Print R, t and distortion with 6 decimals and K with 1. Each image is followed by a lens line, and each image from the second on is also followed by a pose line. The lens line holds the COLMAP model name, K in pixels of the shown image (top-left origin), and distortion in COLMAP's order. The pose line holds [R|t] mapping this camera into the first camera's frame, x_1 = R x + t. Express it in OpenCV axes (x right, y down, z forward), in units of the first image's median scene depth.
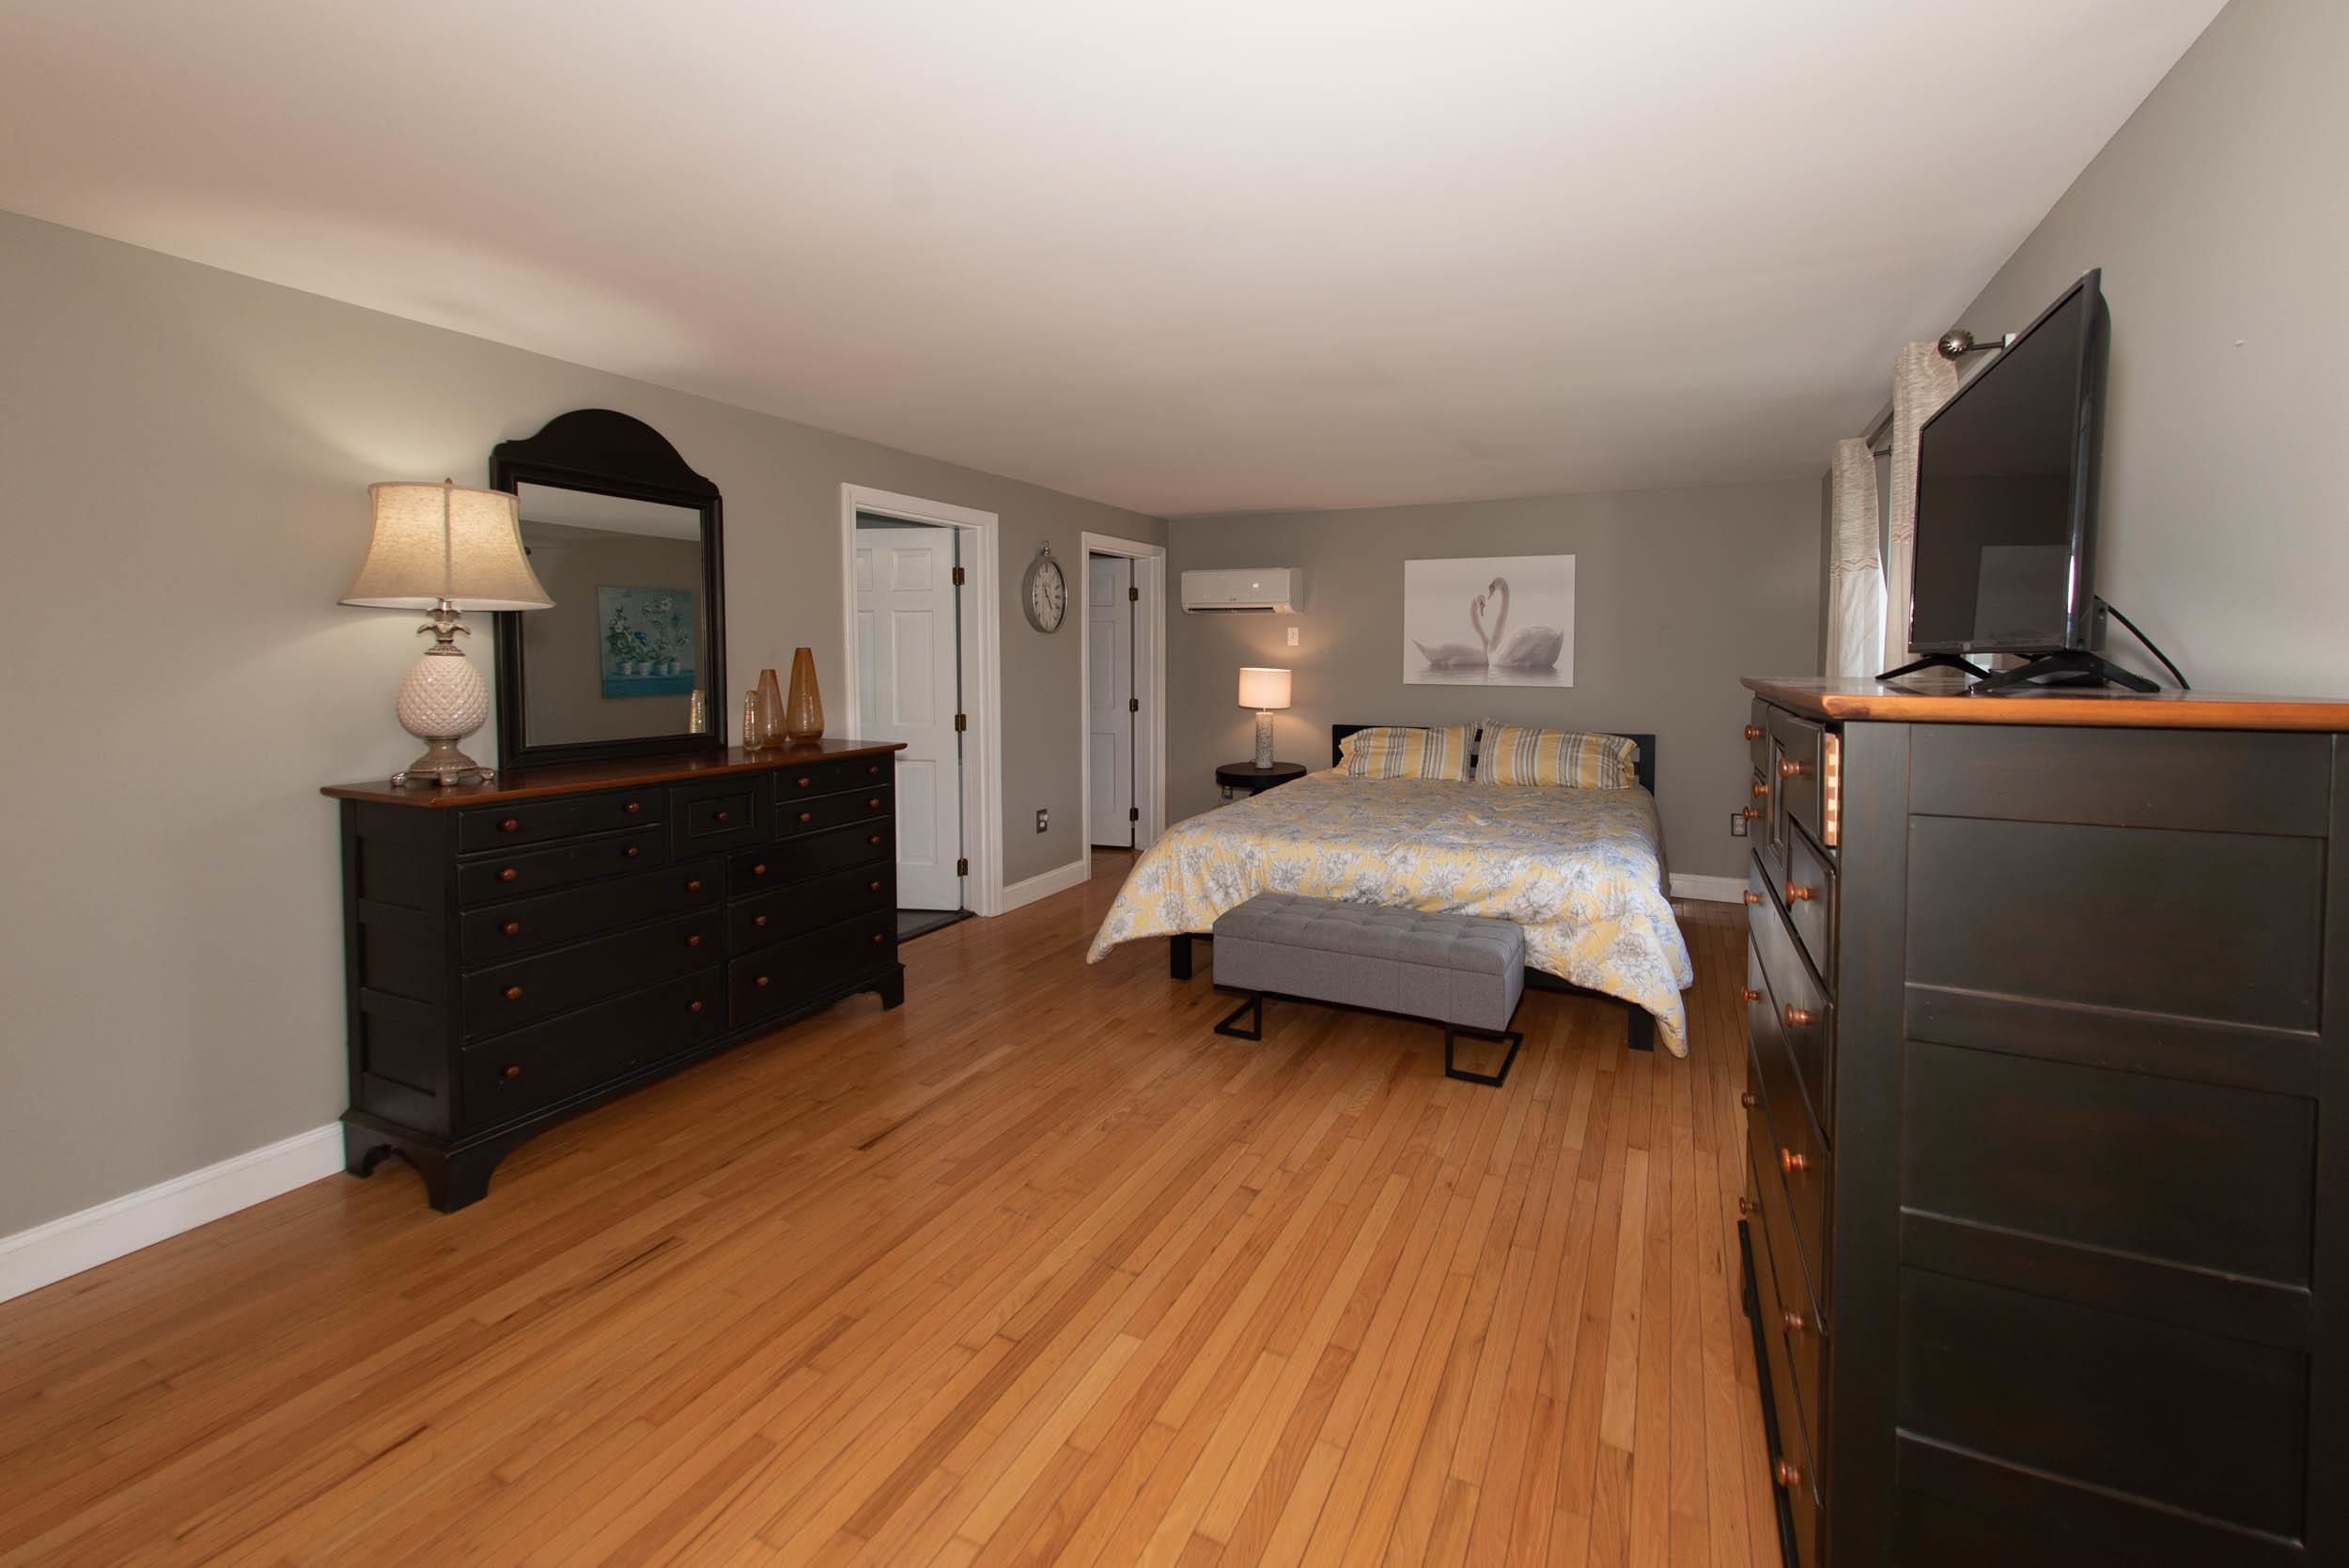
lens RADIAL K [[875.3, 0, 1162.8], [0, 875.3, 624.4], [0, 0, 1]] dist [0.011801, 0.000024]
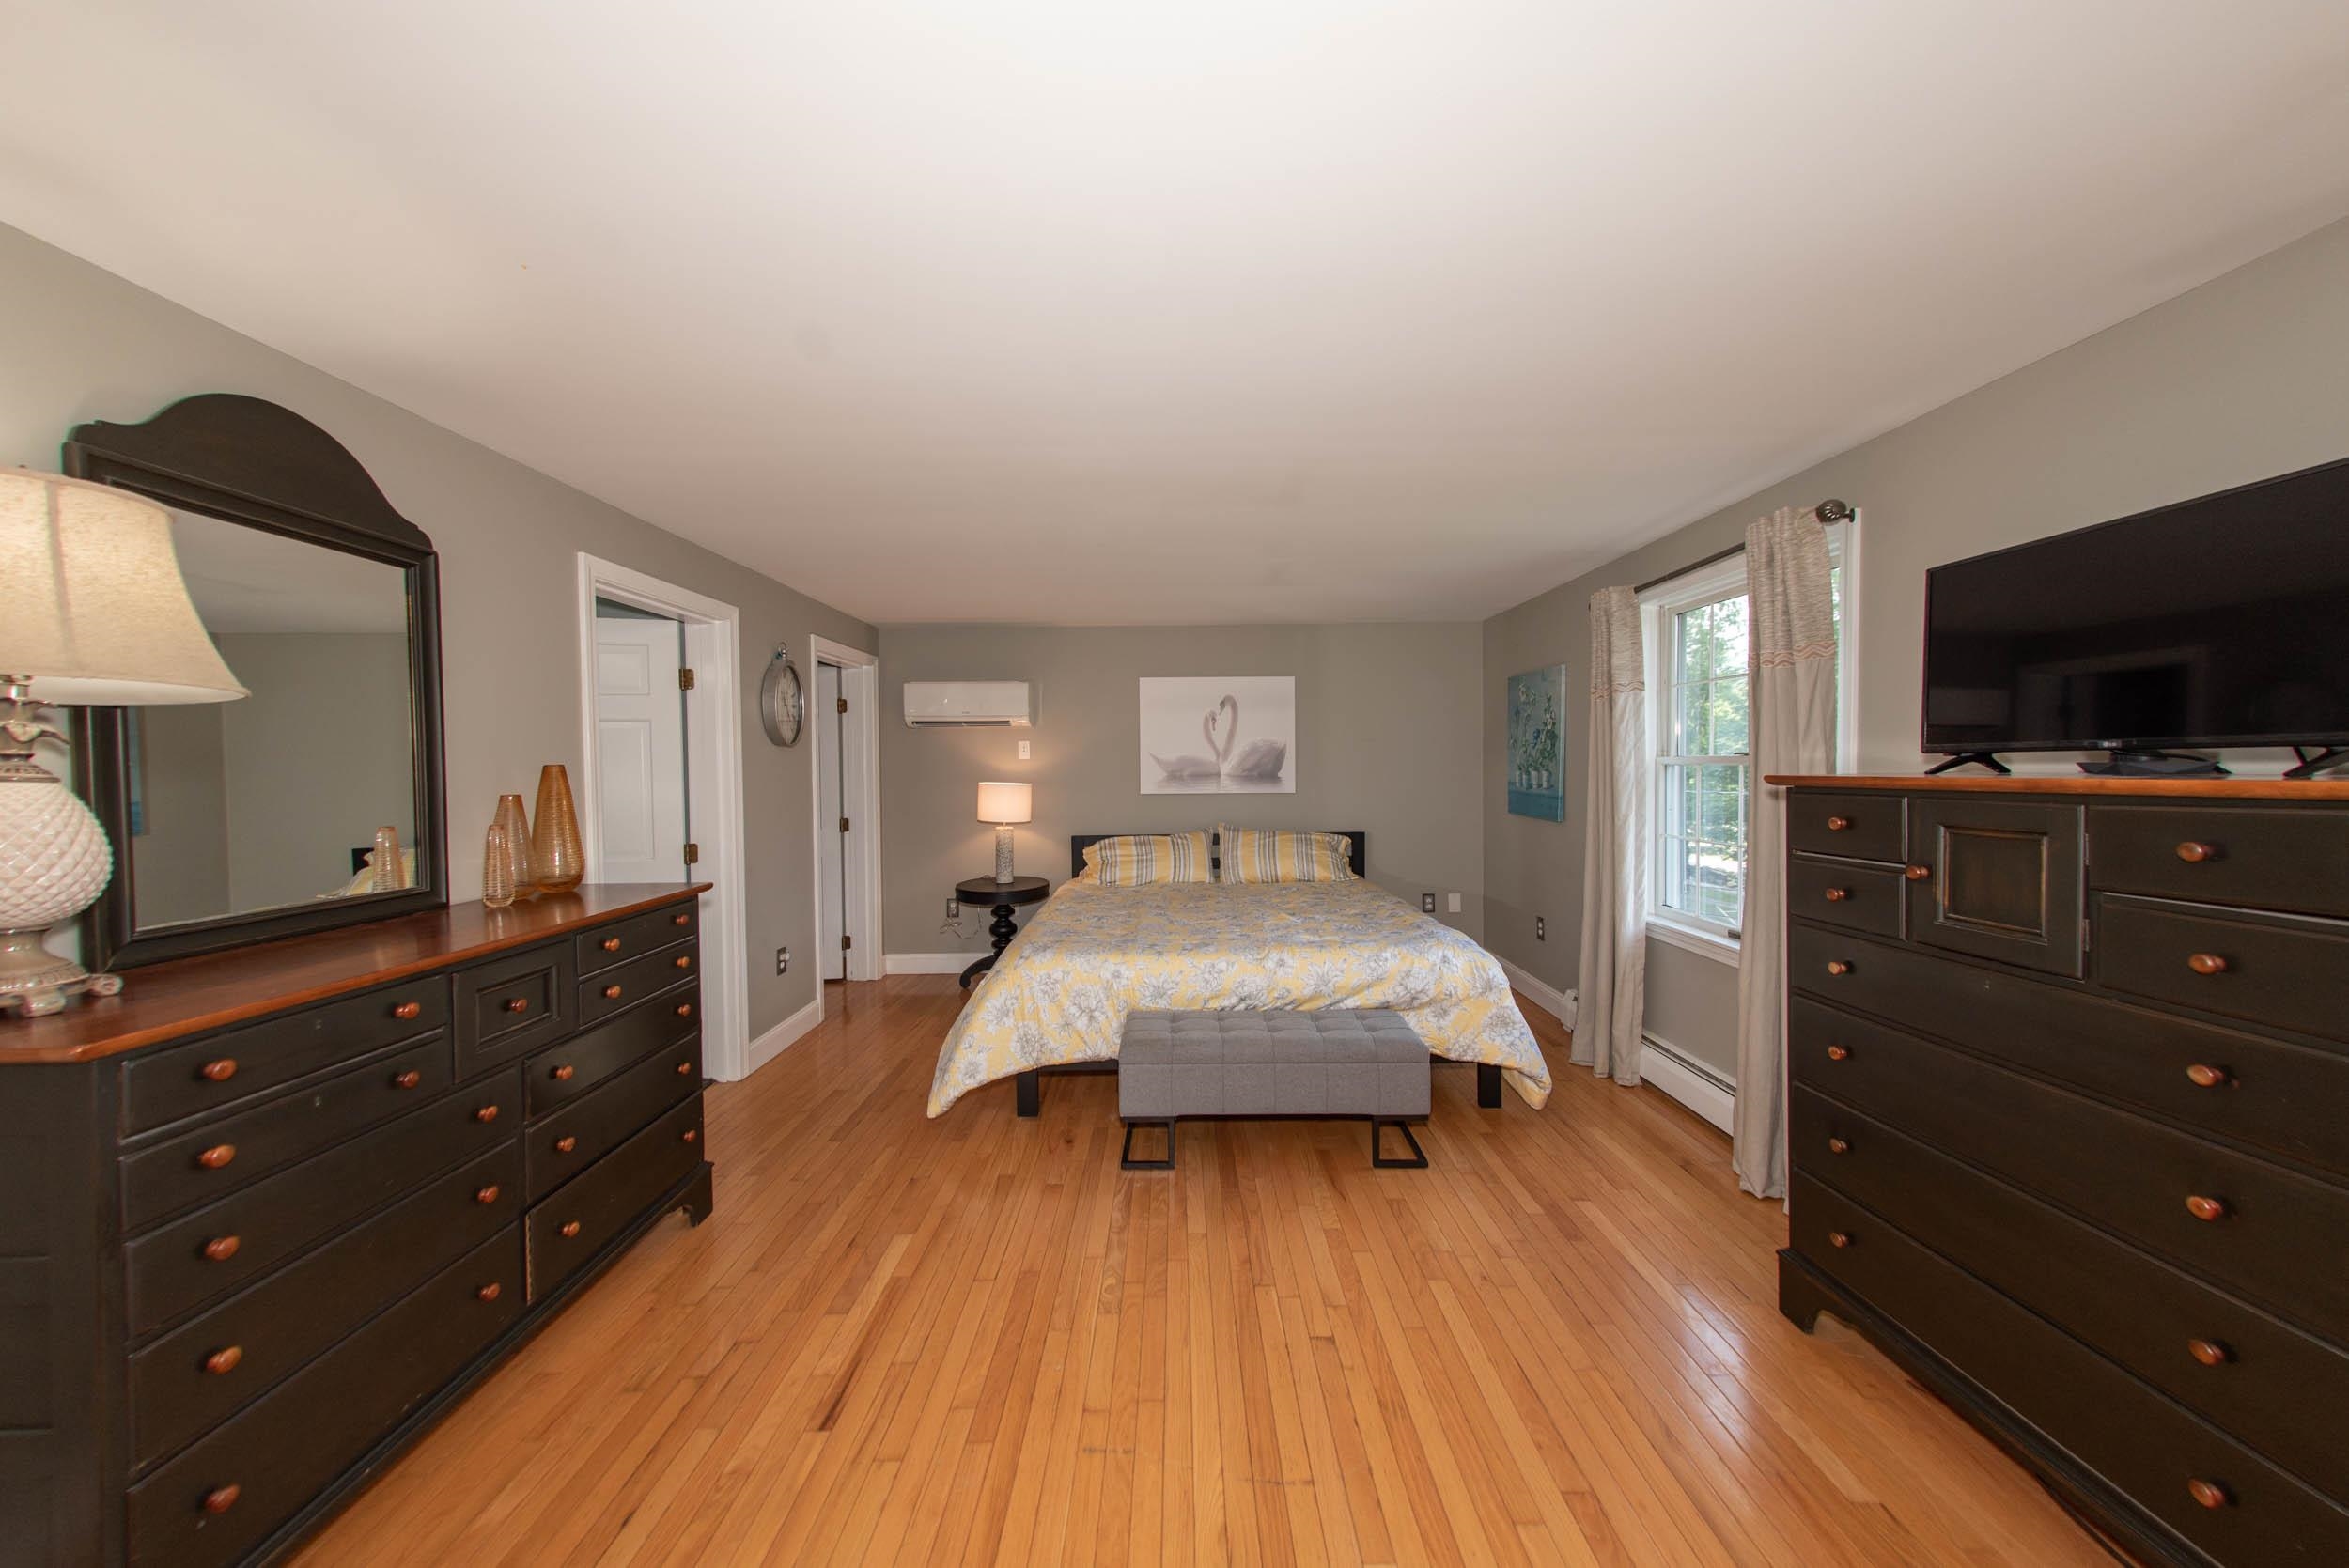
lens RADIAL K [[842.5, 0, 1209.0], [0, 842.5, 728.4], [0, 0, 1]] dist [0.010543, -0.000012]
pose [[0.916715, 0.005239, 0.399507, -0.185751], [-0.000196, 0.999920, -0.012661, 0.004442], [-0.399541, 0.011528, 0.916643, 0.109402]]
